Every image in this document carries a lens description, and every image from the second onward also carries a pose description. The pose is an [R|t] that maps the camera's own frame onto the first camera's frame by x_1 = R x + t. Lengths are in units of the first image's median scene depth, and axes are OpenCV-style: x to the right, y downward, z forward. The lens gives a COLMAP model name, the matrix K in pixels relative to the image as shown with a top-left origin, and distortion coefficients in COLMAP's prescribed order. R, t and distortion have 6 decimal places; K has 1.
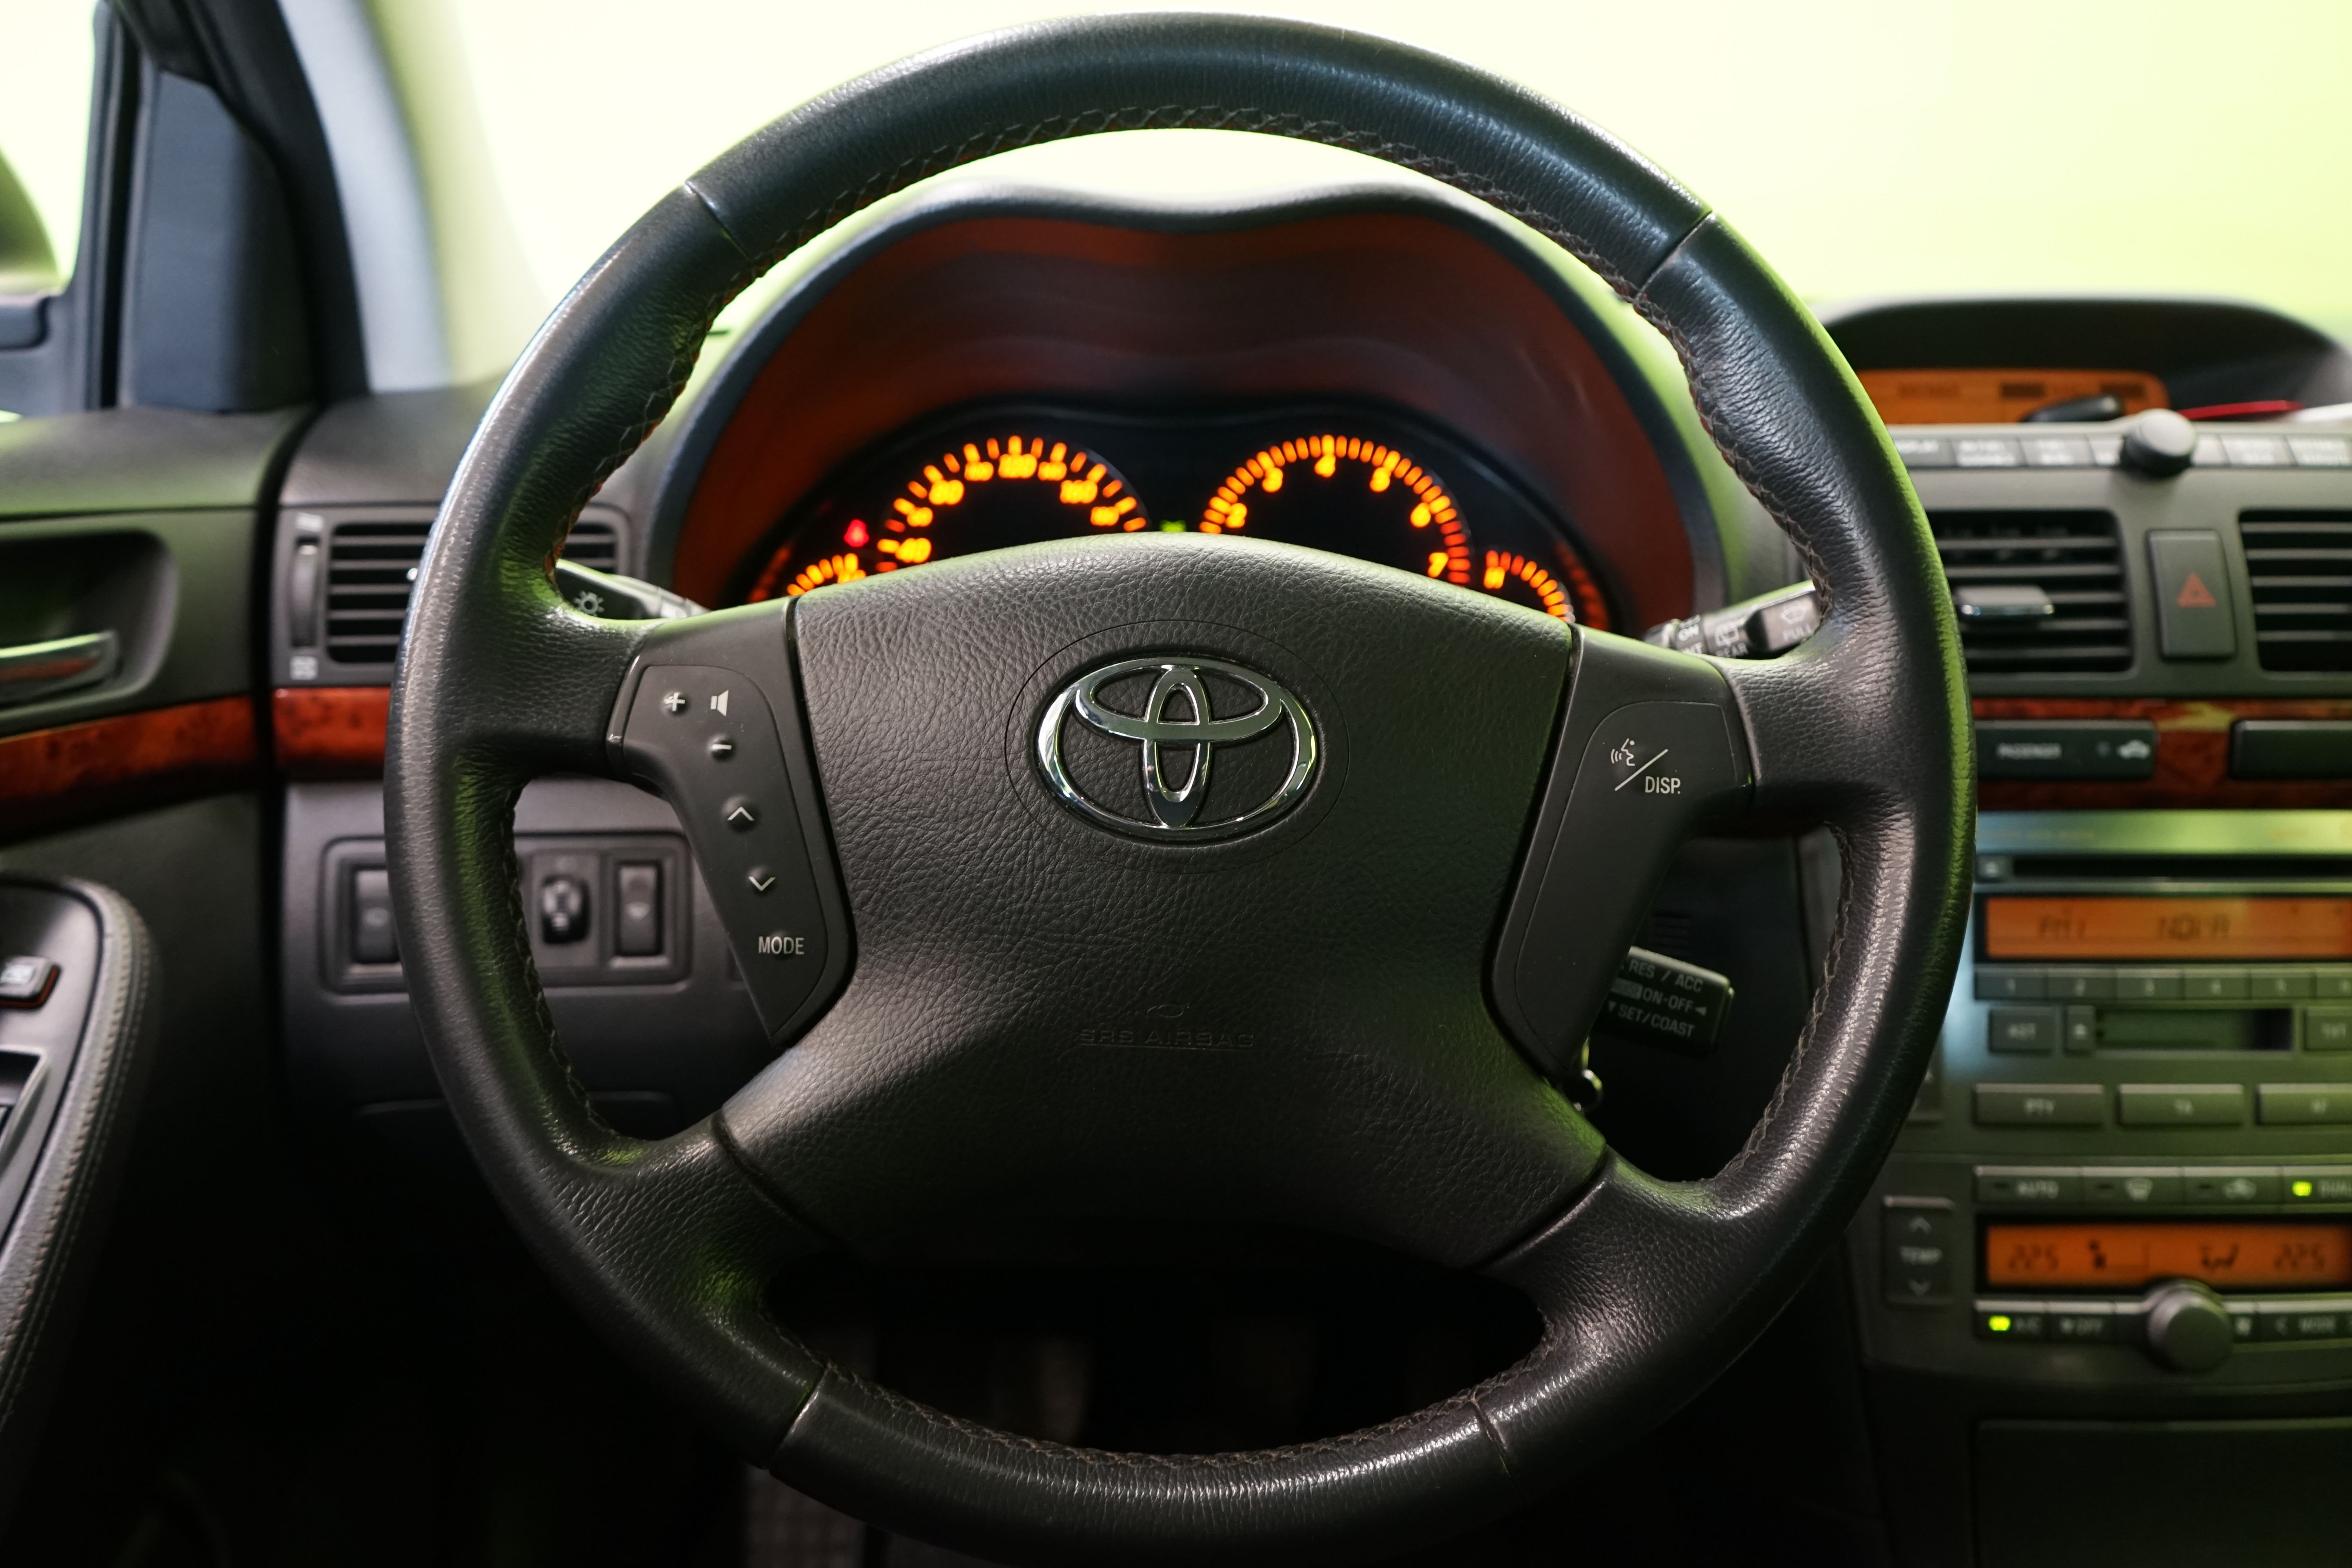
lens RADIAL K [[1938.6, 0, 1175.4], [0, 1938.6, 782.6], [0, 0, 1]] dist [0.002518, 0.002283]
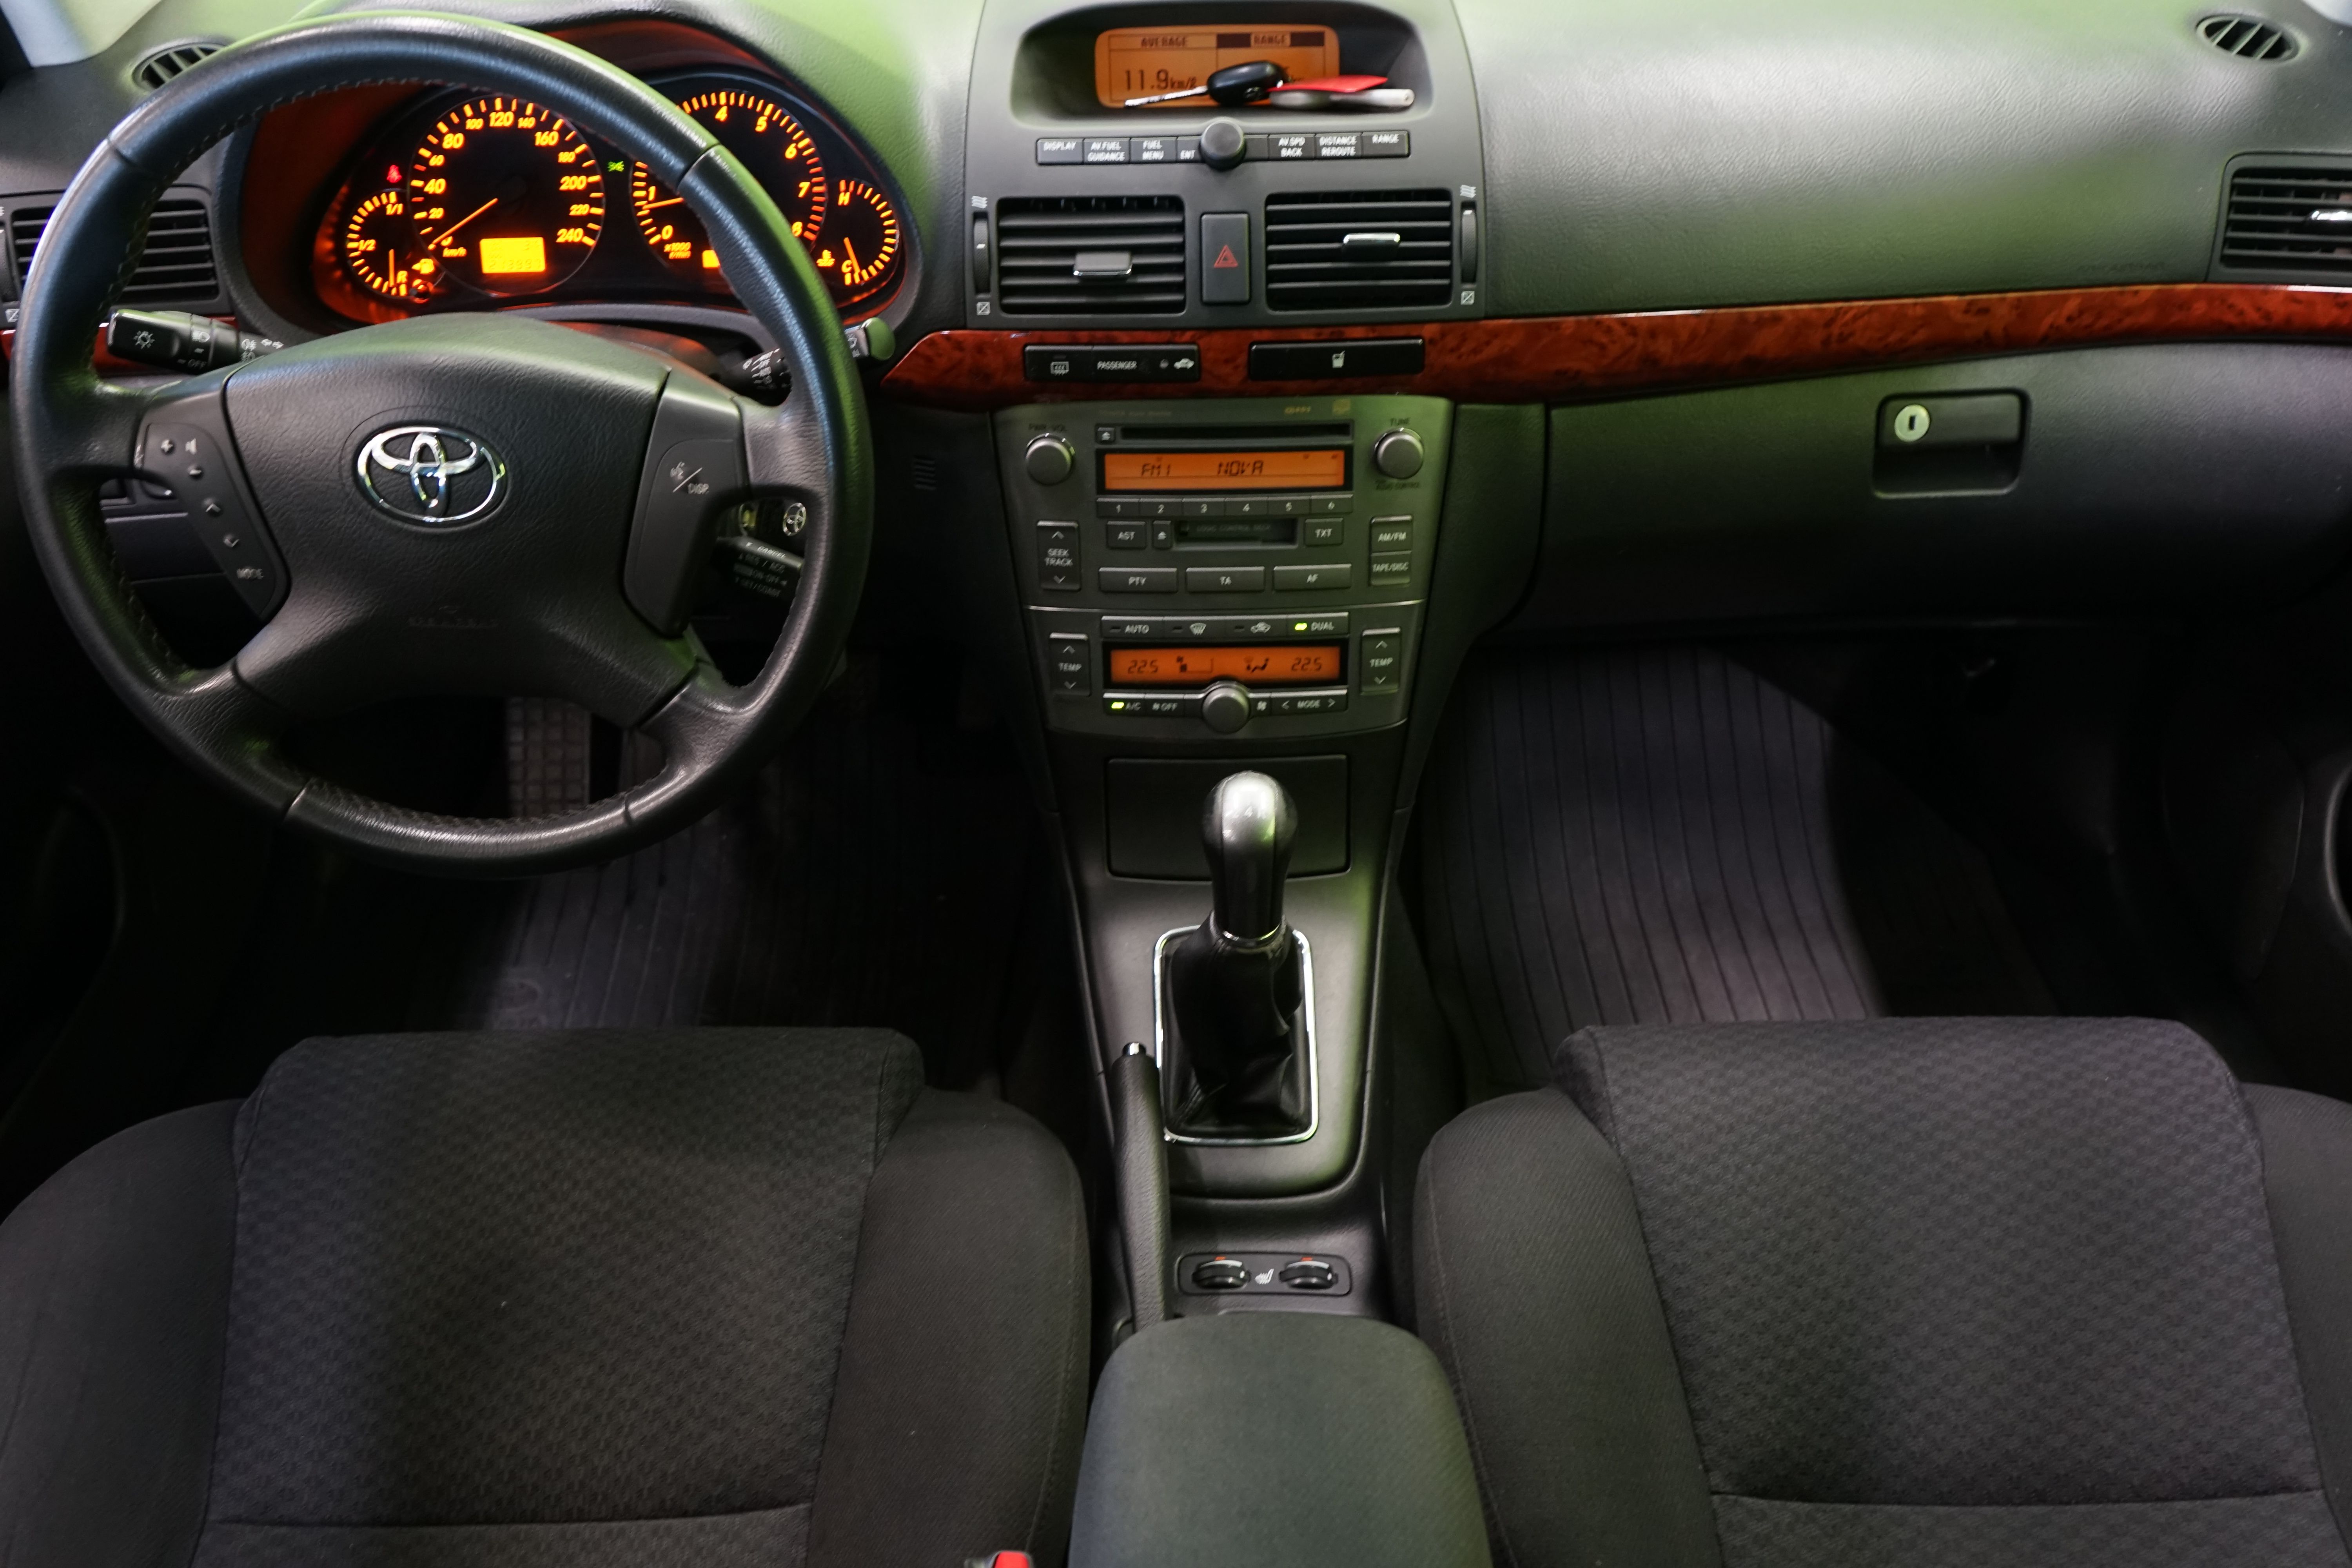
lens RADIAL K [[1938.6, 0, 1177.0], [0, 1938.6, 785.0], [0, 0, 1]] dist [0.002518, 0.002283]
pose [[0.999678, -0.006314, -0.024557, 0.516749], [0.015654, 0.915592, 0.401805, -0.327973], [0.019947, -0.402060, 0.915396, -0.553731]]
